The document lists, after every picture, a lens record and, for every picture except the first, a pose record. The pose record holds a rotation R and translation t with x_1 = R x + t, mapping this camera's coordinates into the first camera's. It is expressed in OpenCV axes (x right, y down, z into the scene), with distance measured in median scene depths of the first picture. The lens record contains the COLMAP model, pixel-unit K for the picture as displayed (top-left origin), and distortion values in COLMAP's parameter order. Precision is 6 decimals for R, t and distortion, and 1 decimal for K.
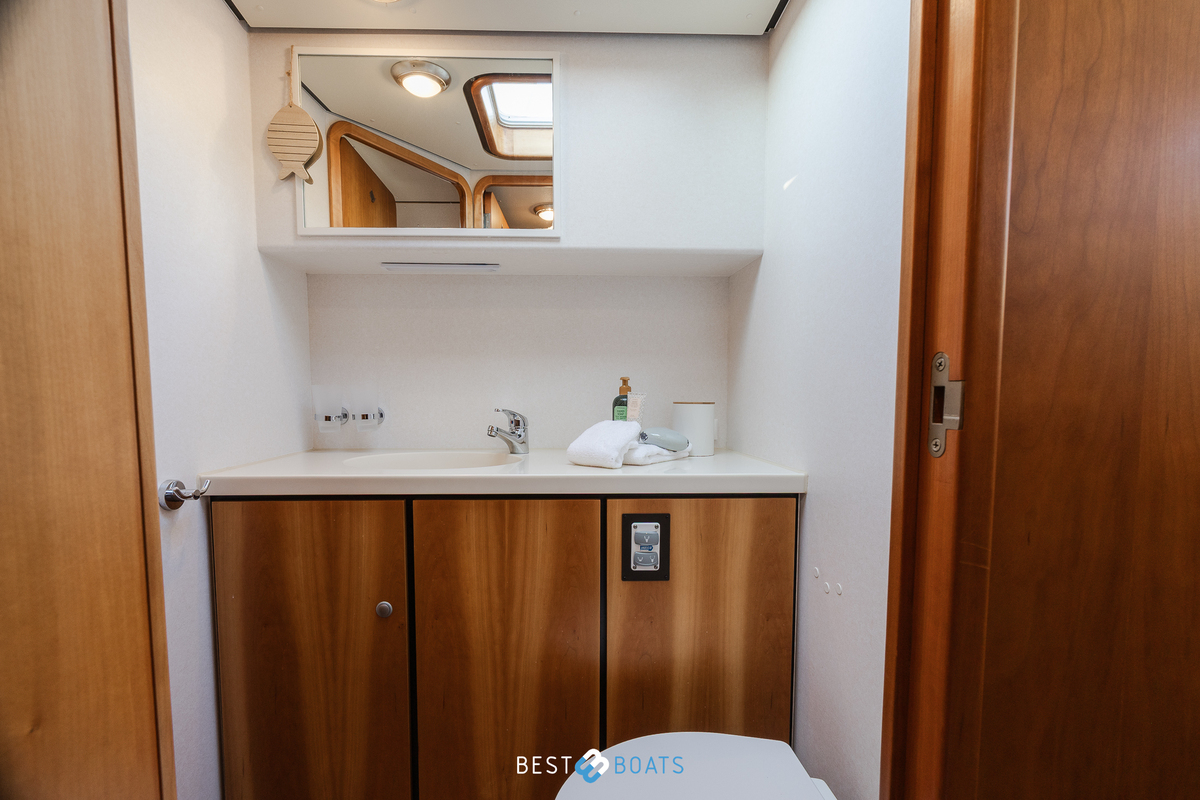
lens RADIAL K [[512.3, 0, 574.1], [0, 512.3, 426.0], [0, 0, 1]] dist [-0.001240, -0.000388]
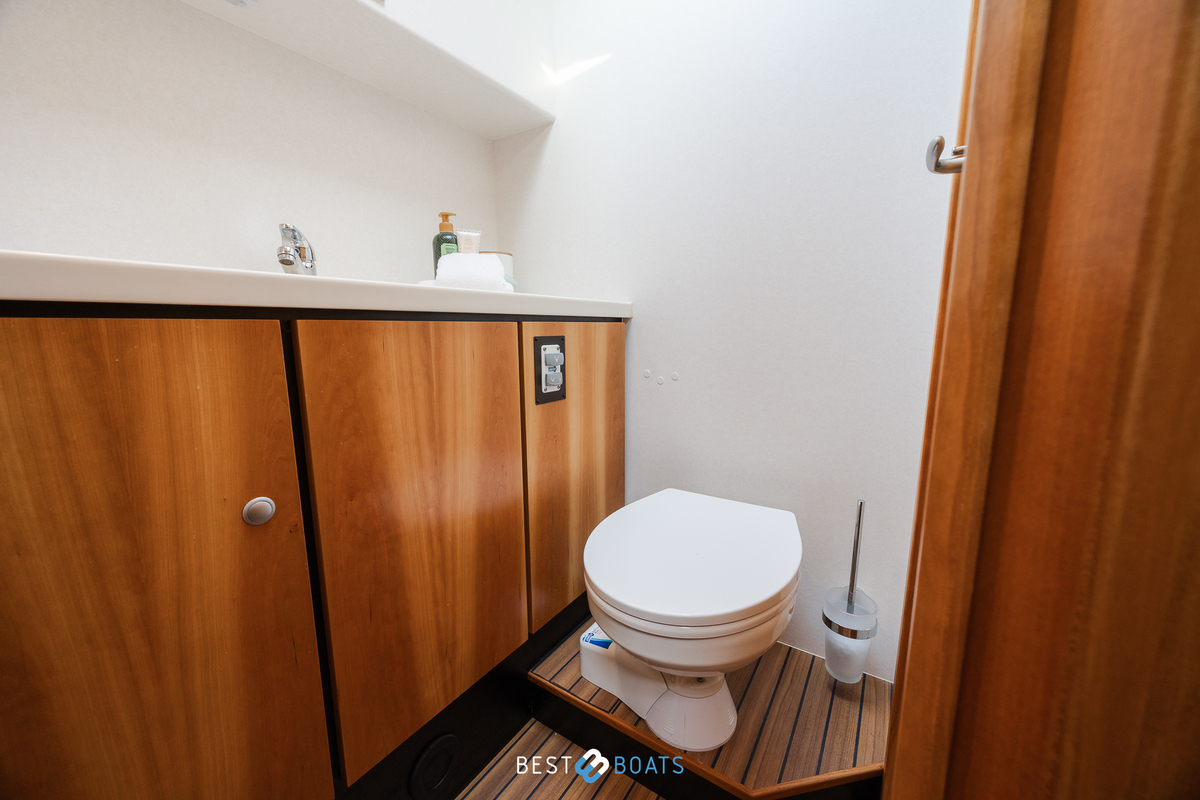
lens RADIAL K [[455.0, 0, 600.7], [0, 455.0, 405.5], [0, 0, 1]] dist [0.000955, 0.000024]
pose [[0.565301, -0.137557, 0.813334, -0.559608], [0.065595, 0.990372, 0.121907, 0.202281], [-0.822272, -0.015564, 0.568881, 0.386959]]
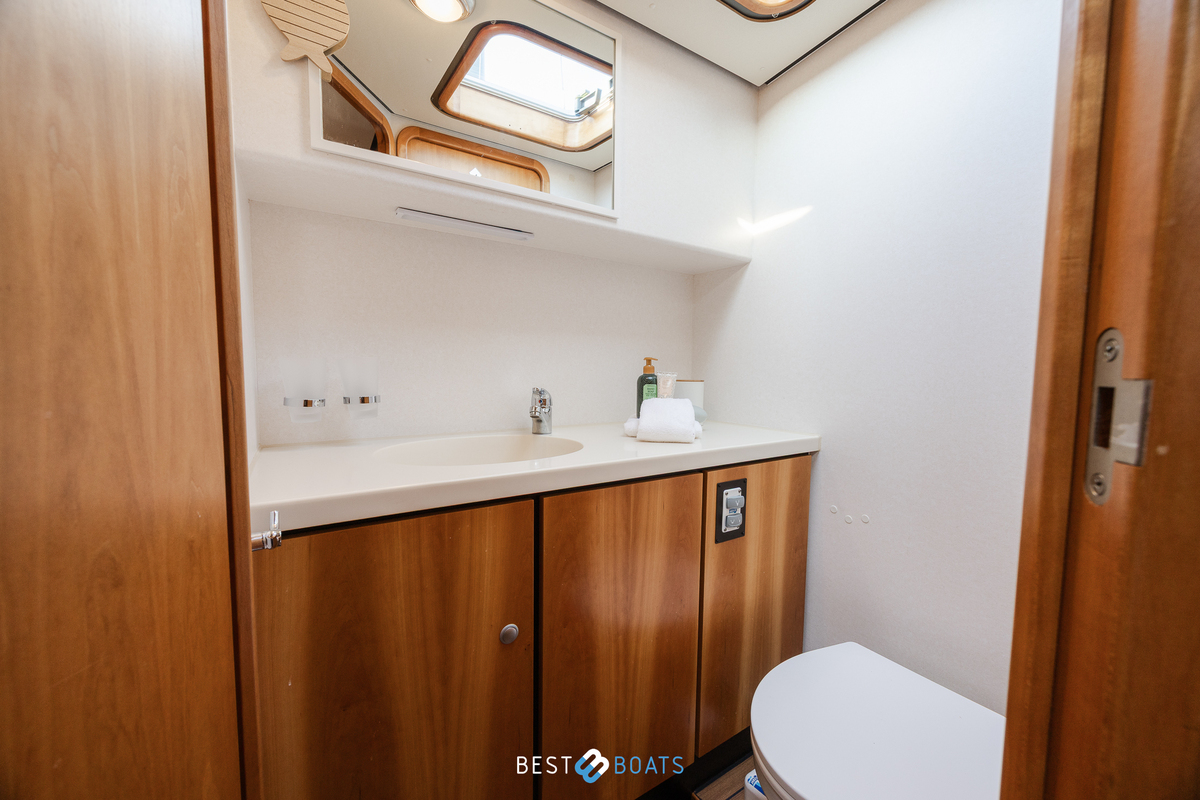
lens RADIAL K [[460.1, 0, 601.1], [0, 460.1, 402.0], [0, 0, 1]] dist [-0.000593, 0.000119]
pose [[0.844830, -0.029490, 0.534222, -0.635582], [0.026116, 0.999563, 0.013877, -0.024375], [-0.534398, 0.002228, 0.845230, 0.290344]]
